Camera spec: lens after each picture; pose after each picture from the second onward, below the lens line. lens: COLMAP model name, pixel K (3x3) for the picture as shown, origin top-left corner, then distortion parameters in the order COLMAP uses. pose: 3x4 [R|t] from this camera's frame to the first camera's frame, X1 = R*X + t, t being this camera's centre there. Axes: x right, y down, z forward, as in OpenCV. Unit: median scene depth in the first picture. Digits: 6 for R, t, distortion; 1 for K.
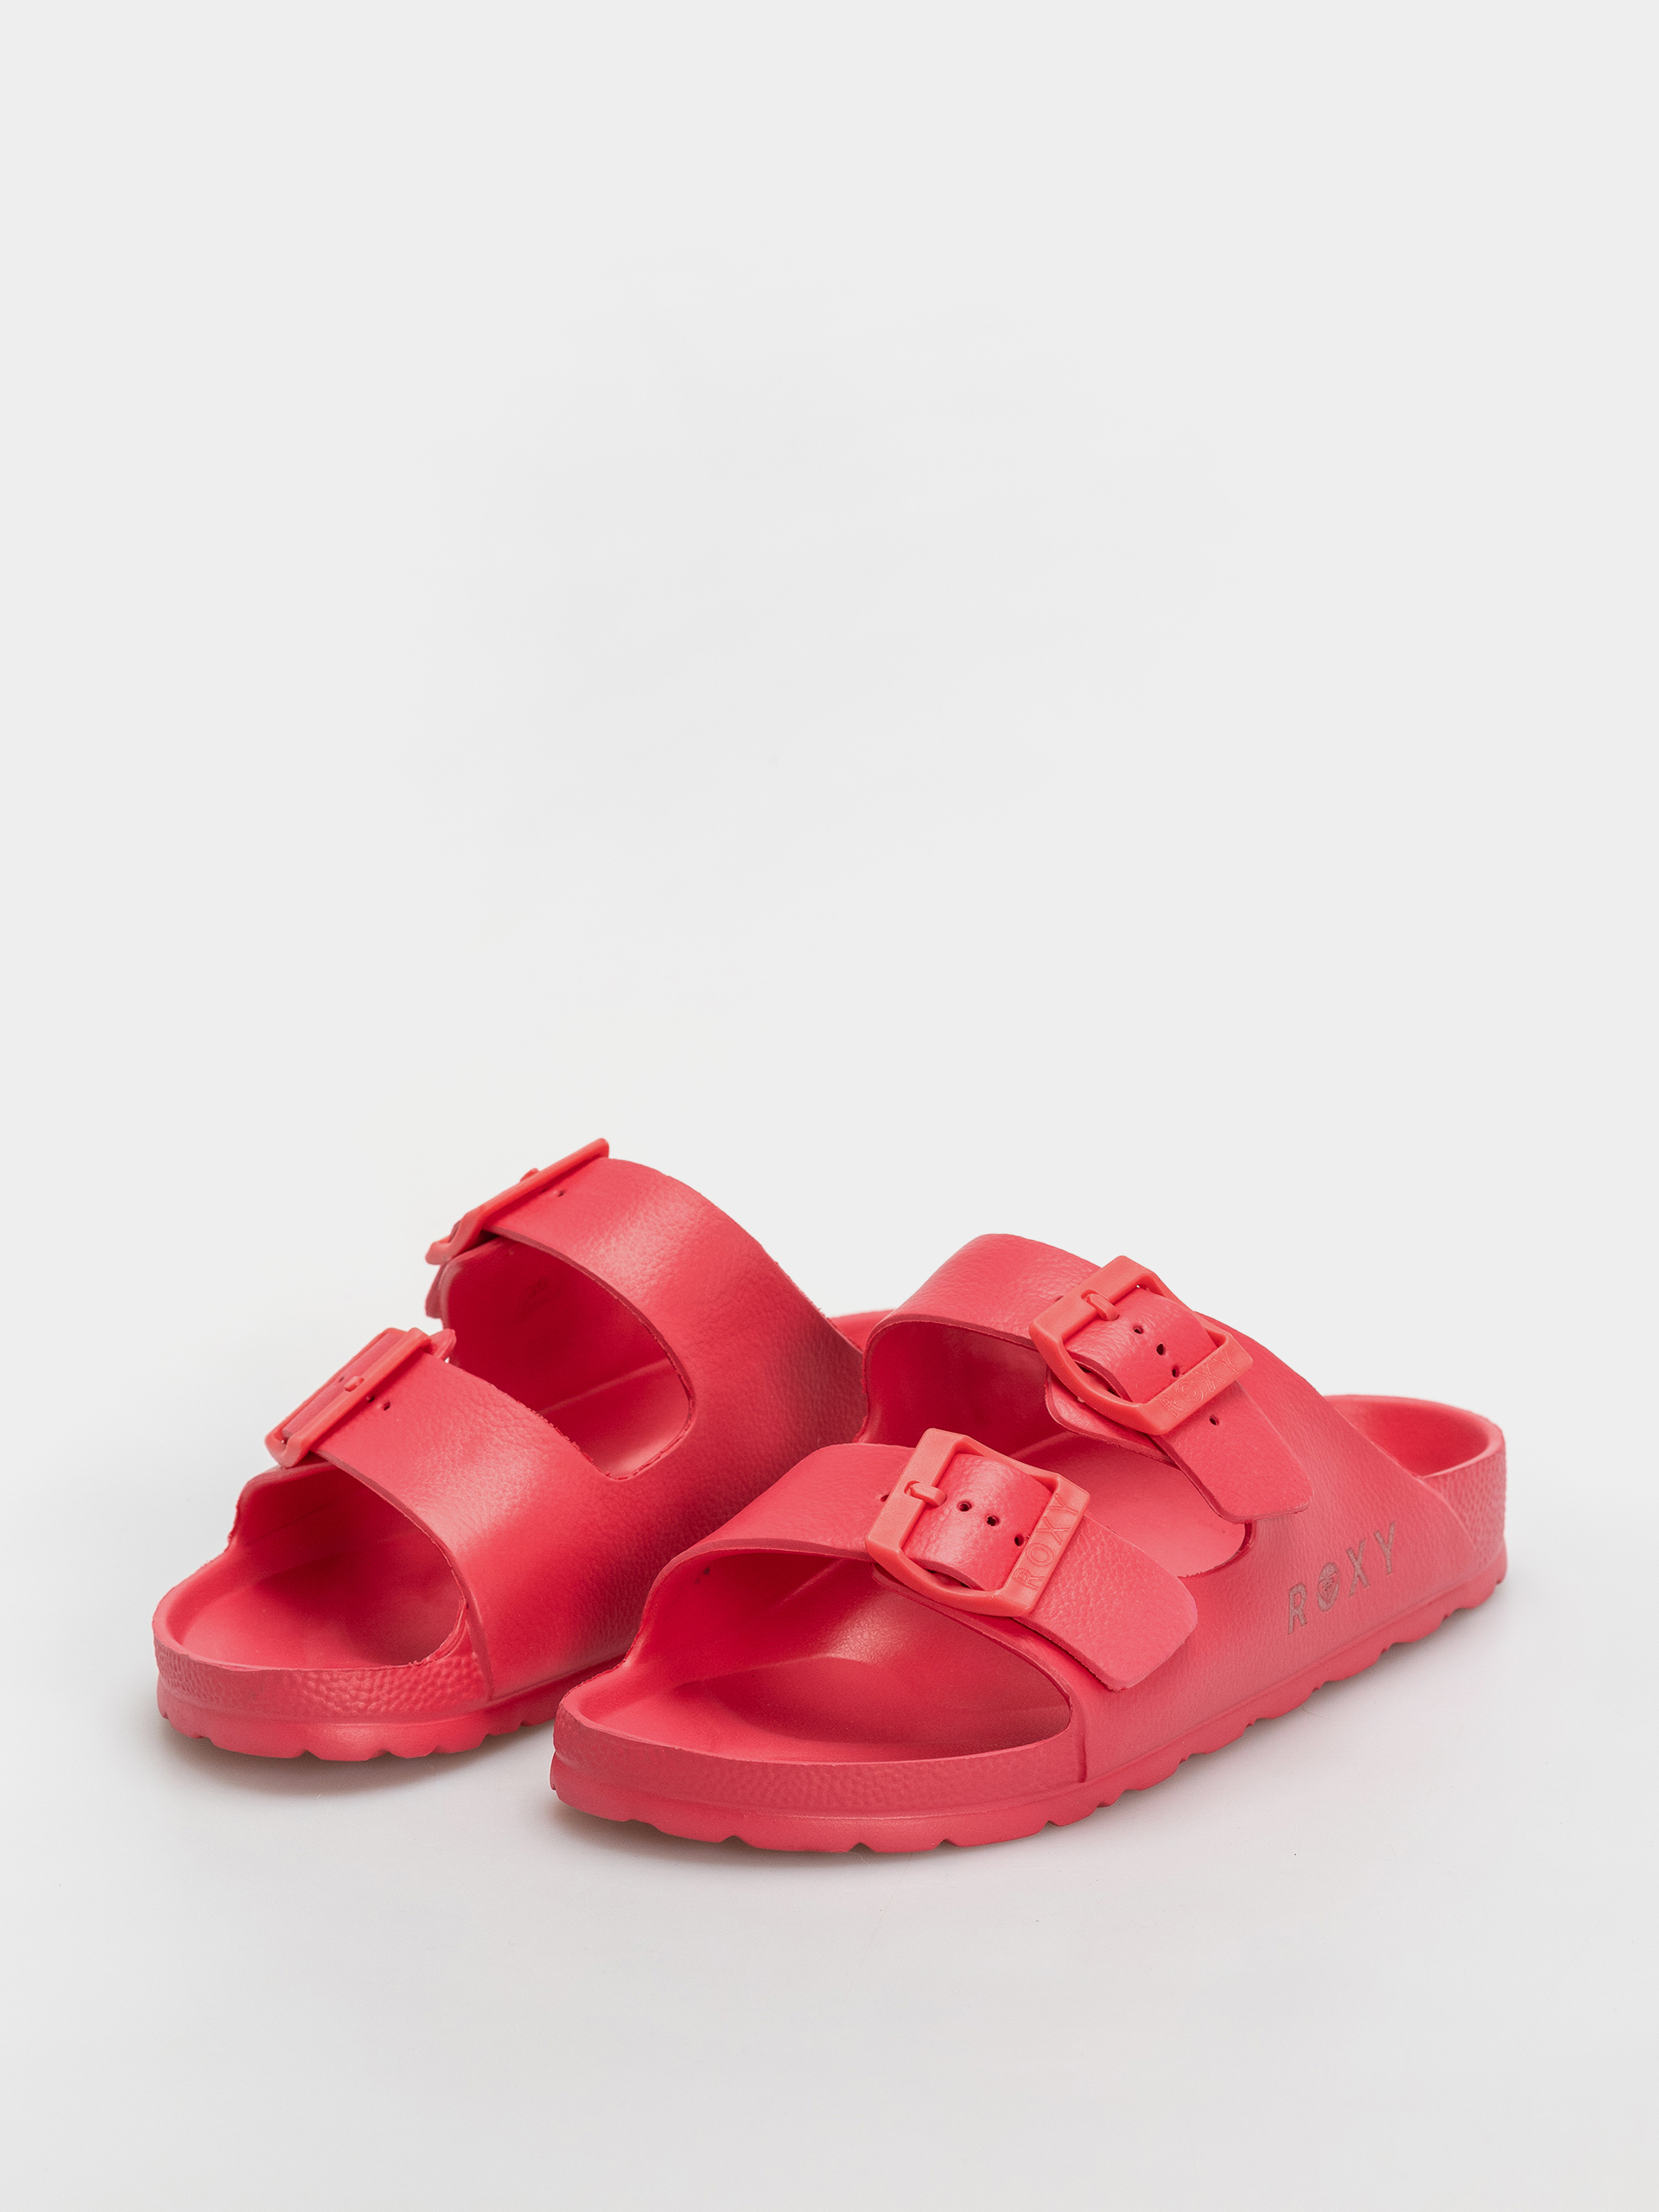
lens RADIAL K [[3500.6, 0, 829.5], [0, 3500.6, 1106.0], [0, 0, 1]] dist [0.022644, -1.357538]
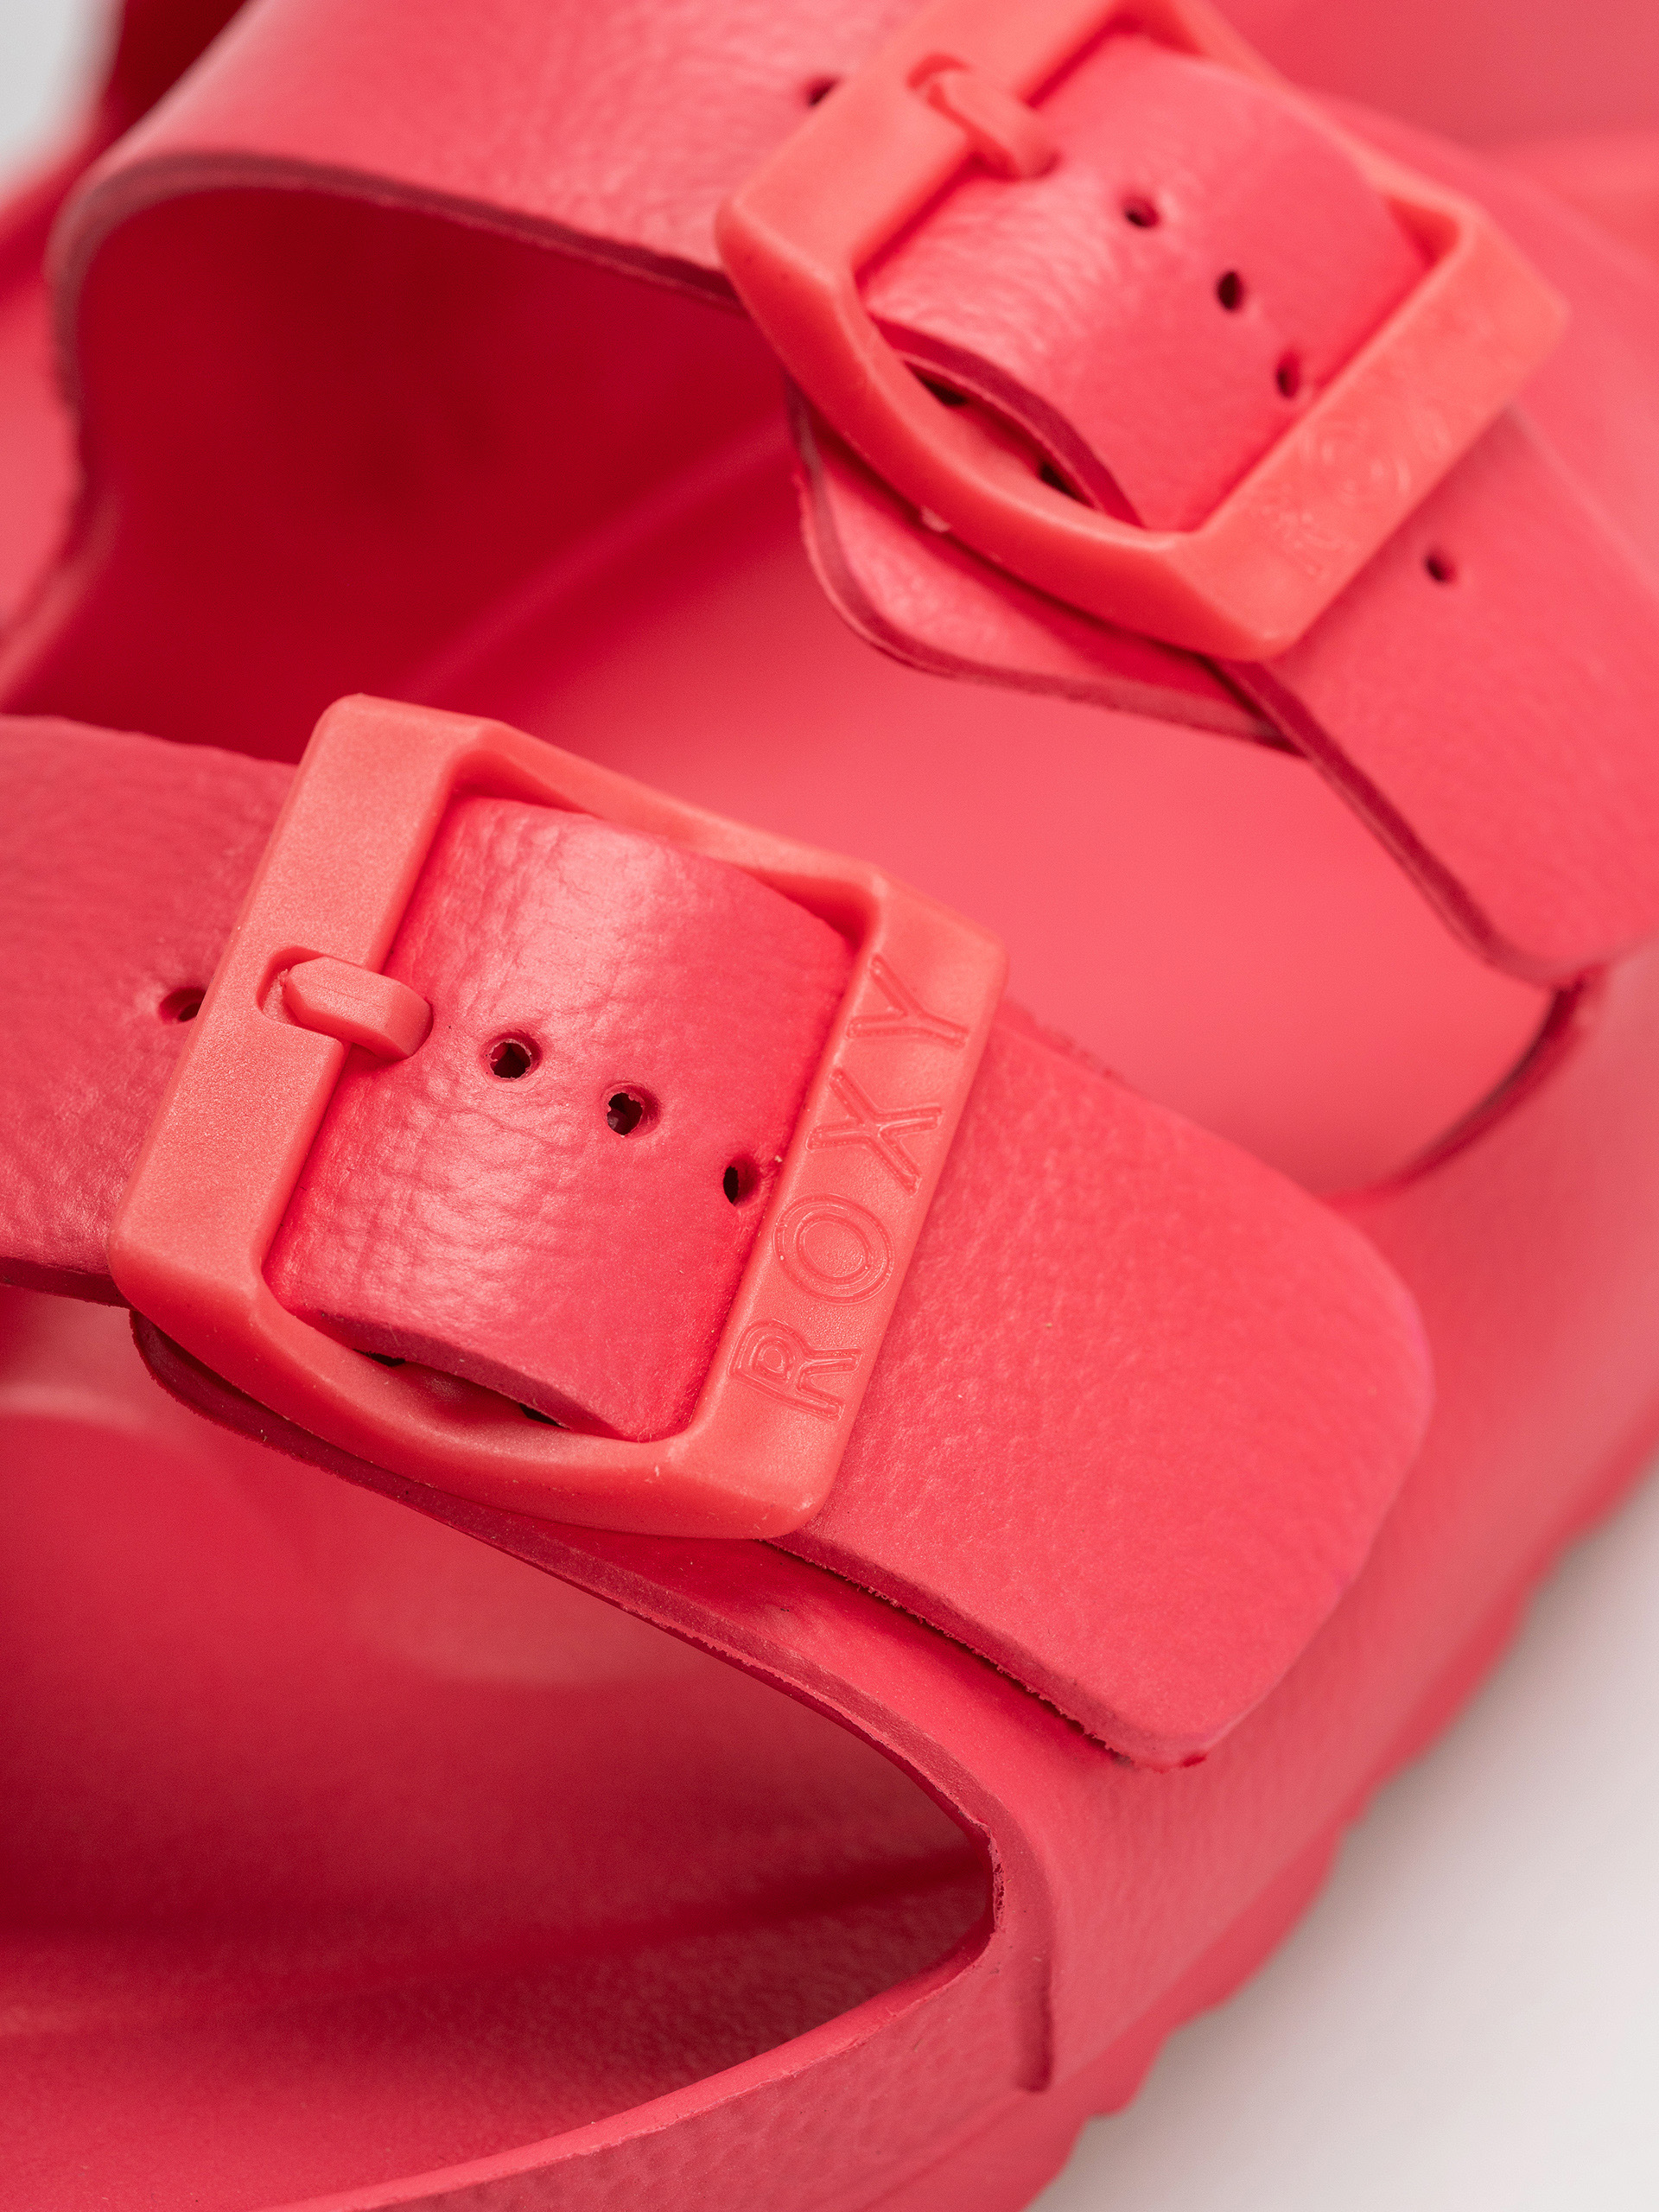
lens RADIAL K [[3500.6, 0, 829.5], [0, 3500.6, 1106.0], [0, 0, 1]] dist [0.022644, -1.357538]
pose [[0.987987, -0.085798, 0.128531, 0.028648], [0.022424, 0.902511, 0.430082, 0.013559], [-0.152901, -0.422033, 0.893593, 0.771358]]
